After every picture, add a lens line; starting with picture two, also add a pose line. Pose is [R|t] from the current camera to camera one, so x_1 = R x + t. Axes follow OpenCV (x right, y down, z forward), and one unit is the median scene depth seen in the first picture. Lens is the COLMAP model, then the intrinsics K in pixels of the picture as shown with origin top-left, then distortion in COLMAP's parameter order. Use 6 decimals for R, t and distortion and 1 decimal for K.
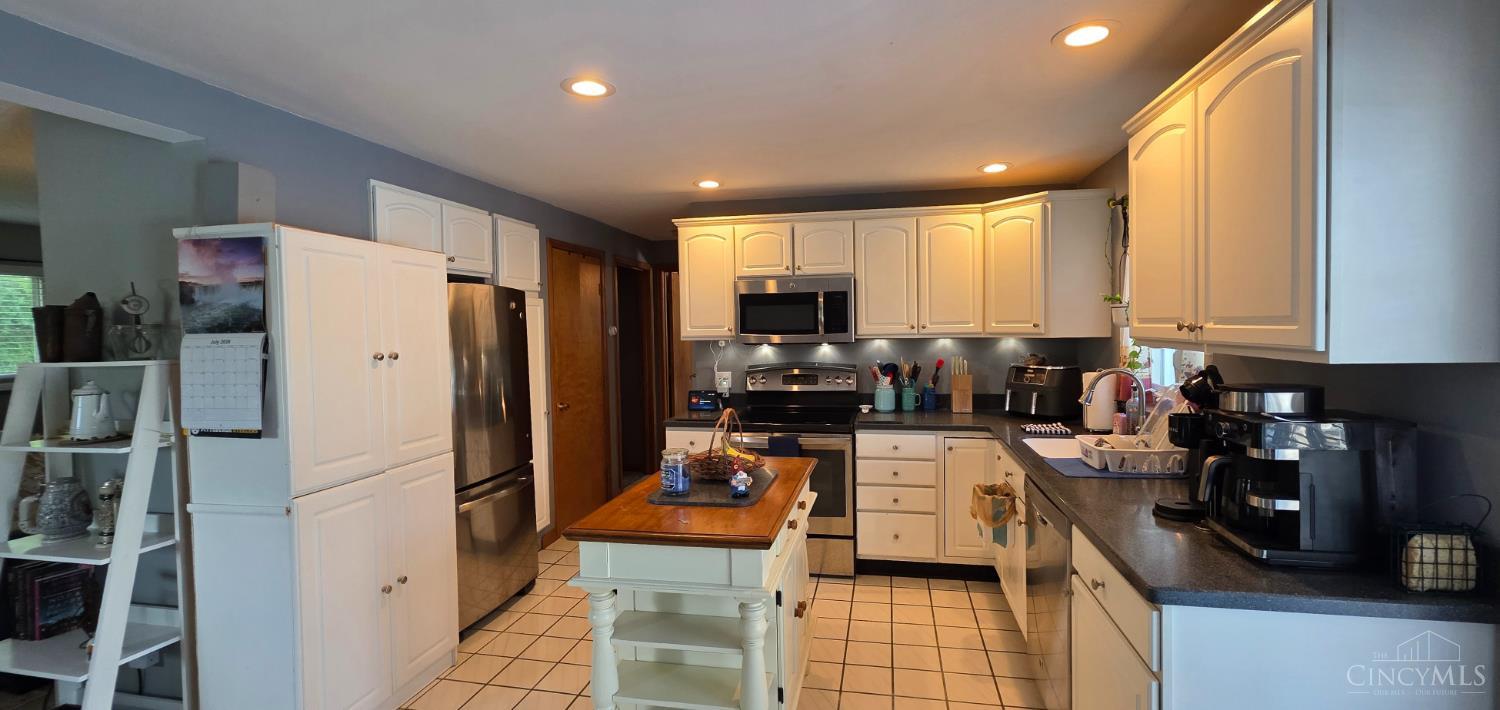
lens RADIAL K [[615.5, 0, 757.2], [0, 615.5, 352.2], [0, 0, 1]] dist [-0.001806, -0.000271]
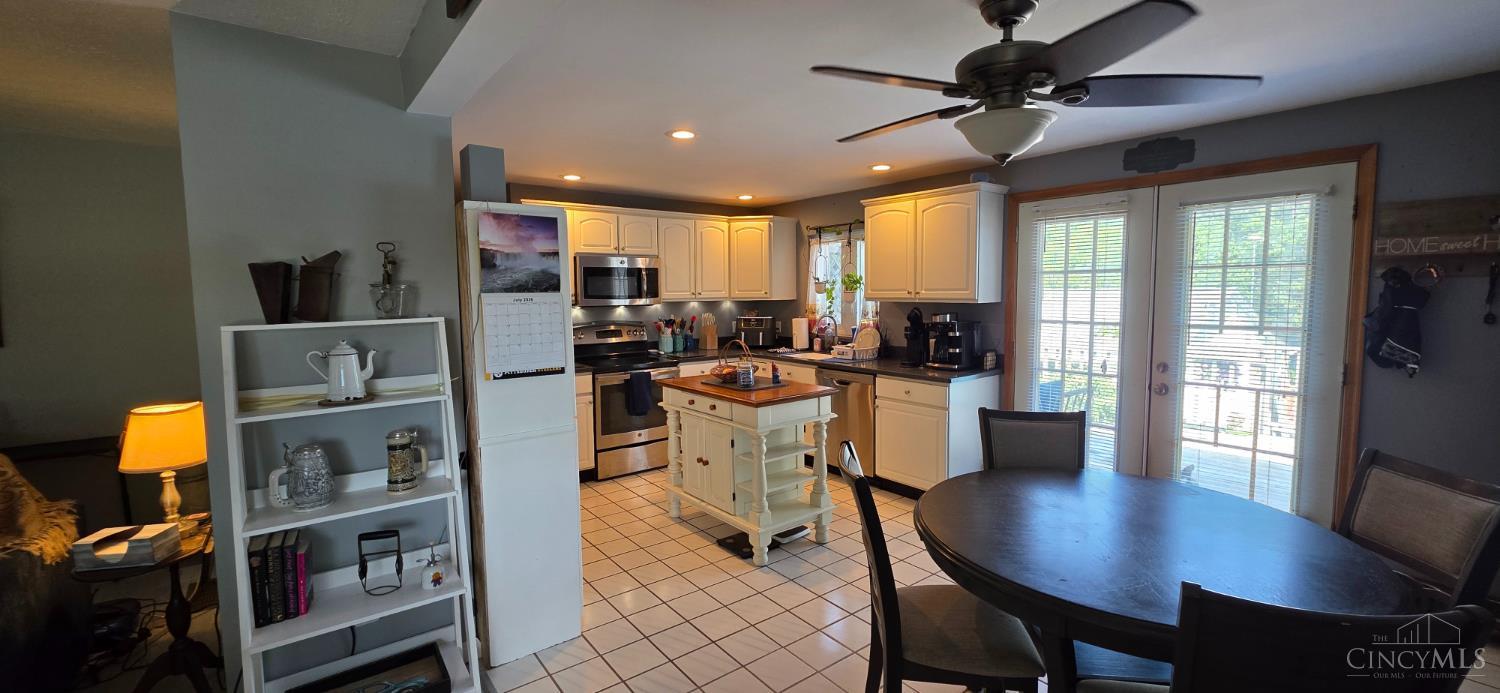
lens RADIAL K [[605.2, 0, 748.0], [0, 605.2, 341.3], [0, 0, 1]] dist [-0.002591, 0.000638]
pose [[0.660161, -0.054707, 0.749129, -0.857282], [0.032505, 0.998491, 0.044273, 0.015907], [-0.750420, -0.004877, 0.660943, -0.081345]]
